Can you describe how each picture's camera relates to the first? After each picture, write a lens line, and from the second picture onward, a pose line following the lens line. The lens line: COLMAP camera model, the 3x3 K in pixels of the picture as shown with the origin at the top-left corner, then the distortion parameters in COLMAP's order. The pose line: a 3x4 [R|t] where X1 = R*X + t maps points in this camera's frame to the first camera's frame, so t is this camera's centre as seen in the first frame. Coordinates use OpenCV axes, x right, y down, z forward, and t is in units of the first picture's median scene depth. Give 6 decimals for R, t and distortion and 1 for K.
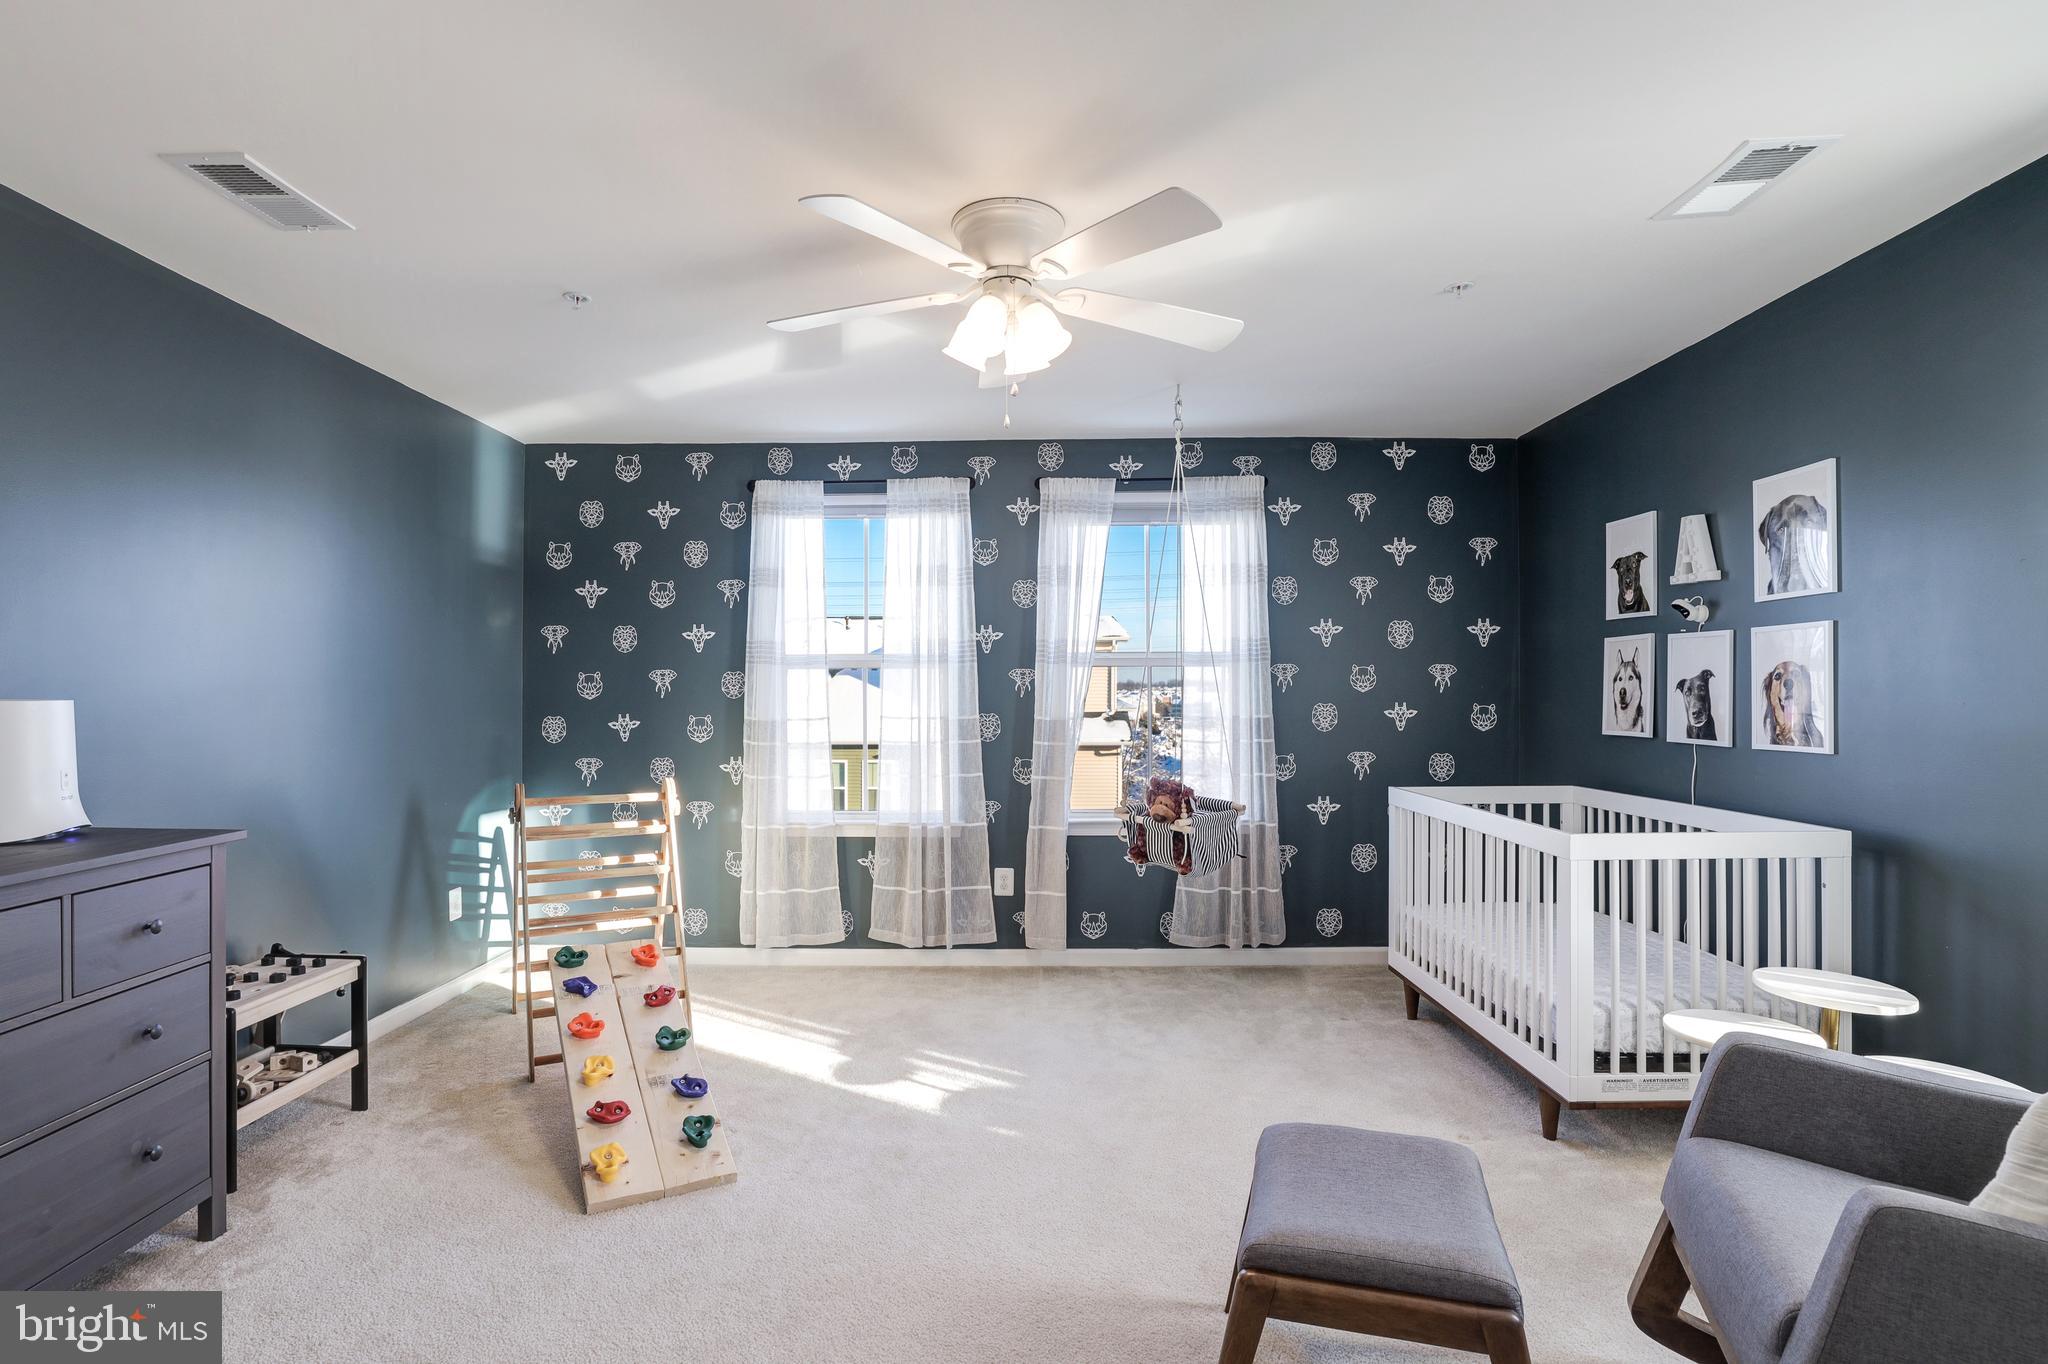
lens RADIAL K [[997.8, 0, 1016.9], [0, 997.8, 685.5], [0, 0, 1]] dist [-0.057032, 0.023728]
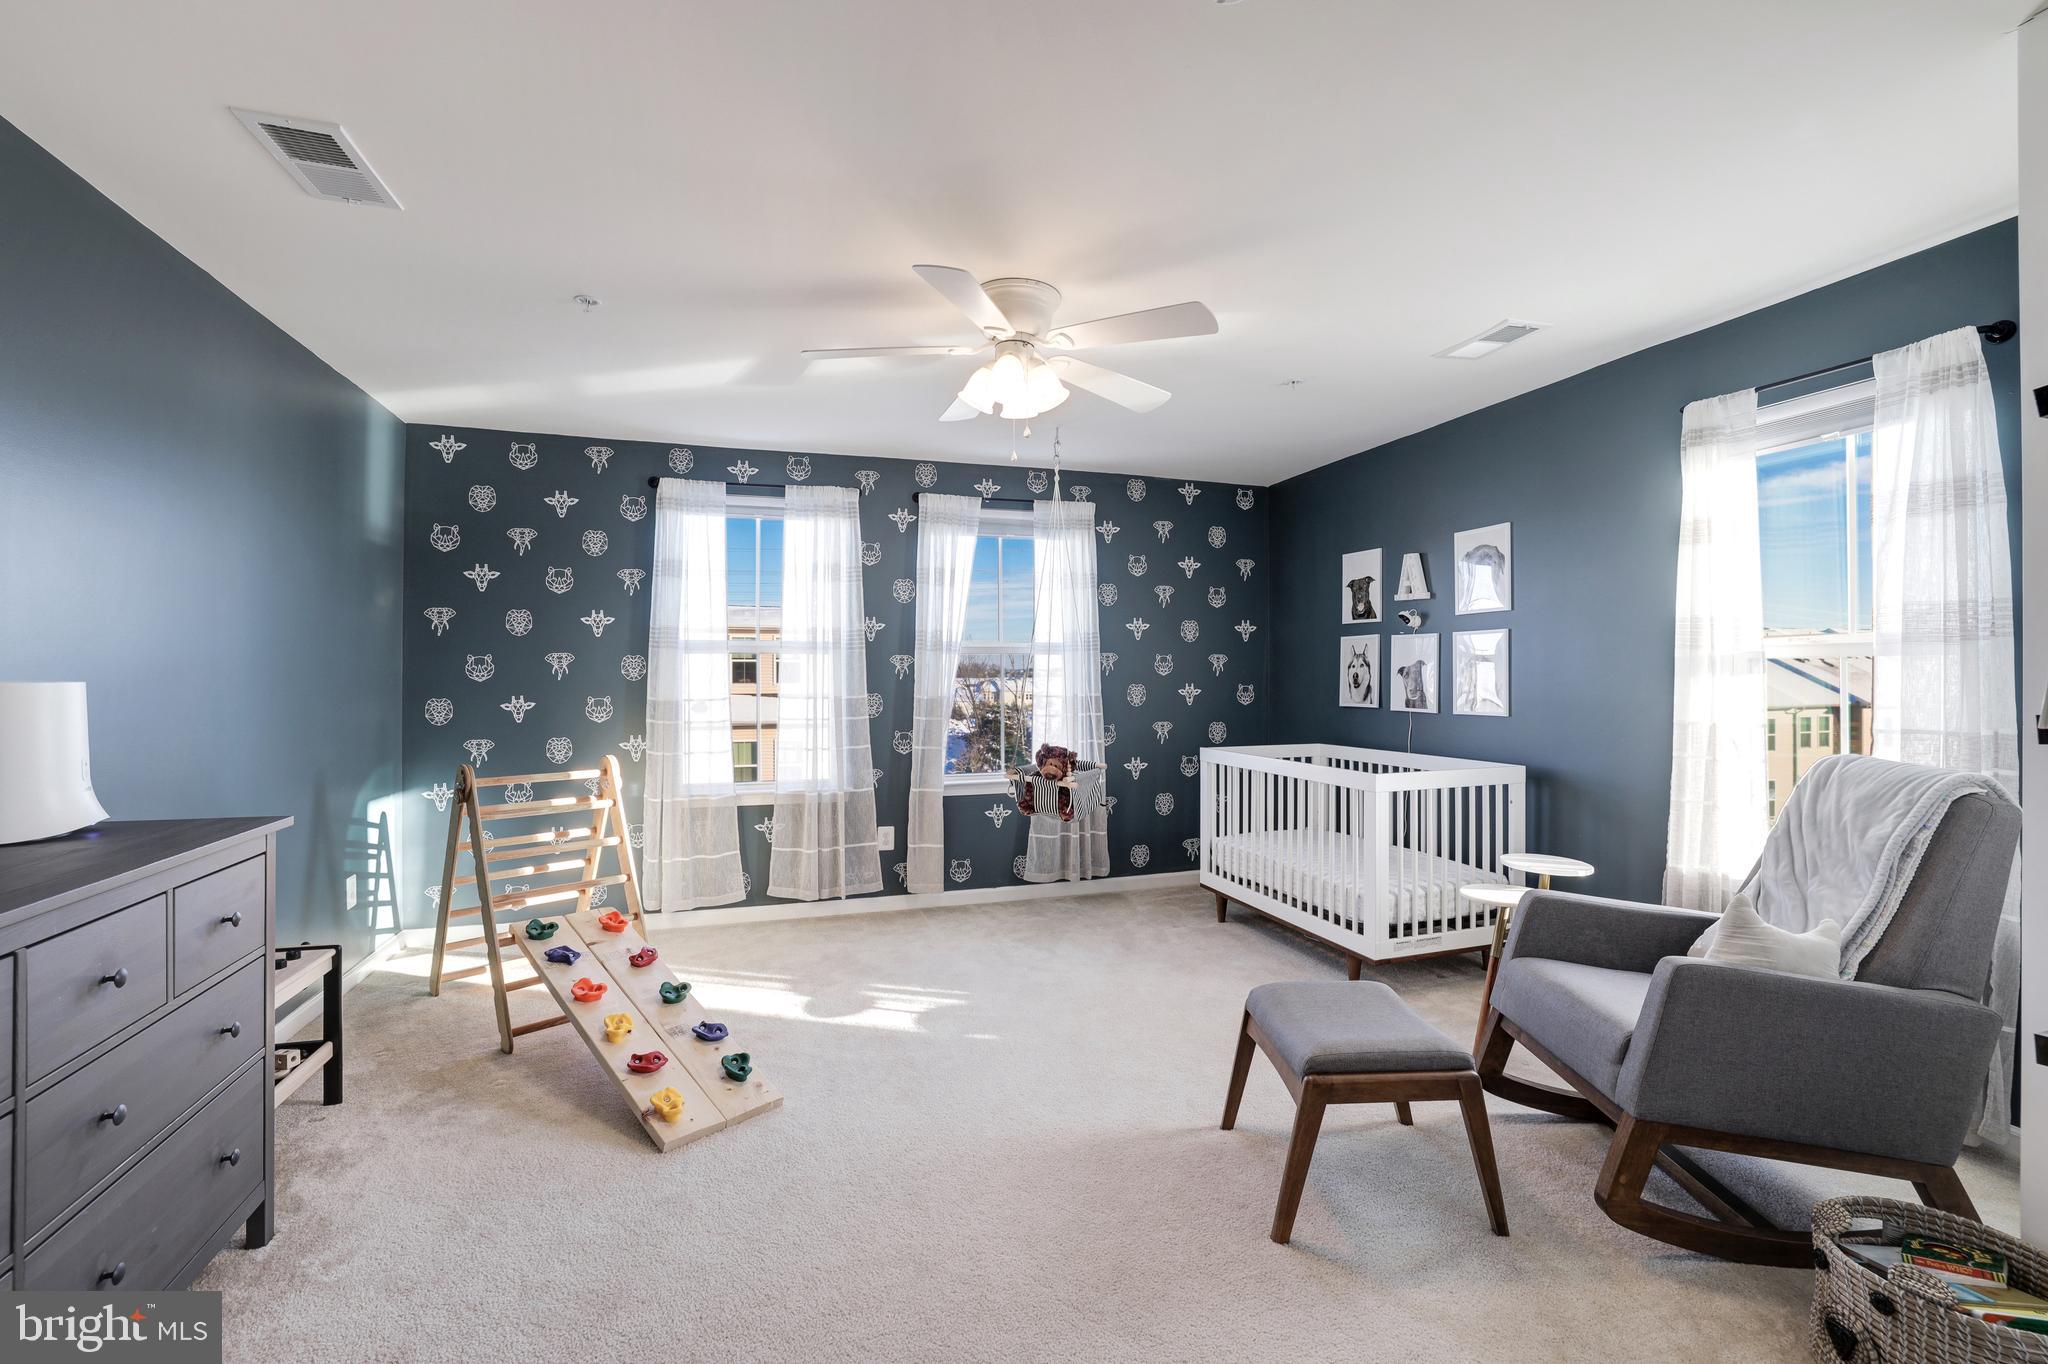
lens RADIAL K [[889.5, 0, 1020.2], [0, 889.5, 669.5], [0, 0, 1]] dist [-0.054173, 0.021355]
pose [[0.943492, 0.003546, 0.331375, -0.213900], [-0.003512, 0.999994, -0.000701, 0.000355], [-0.331375, -0.000502, 0.943499, -0.028101]]
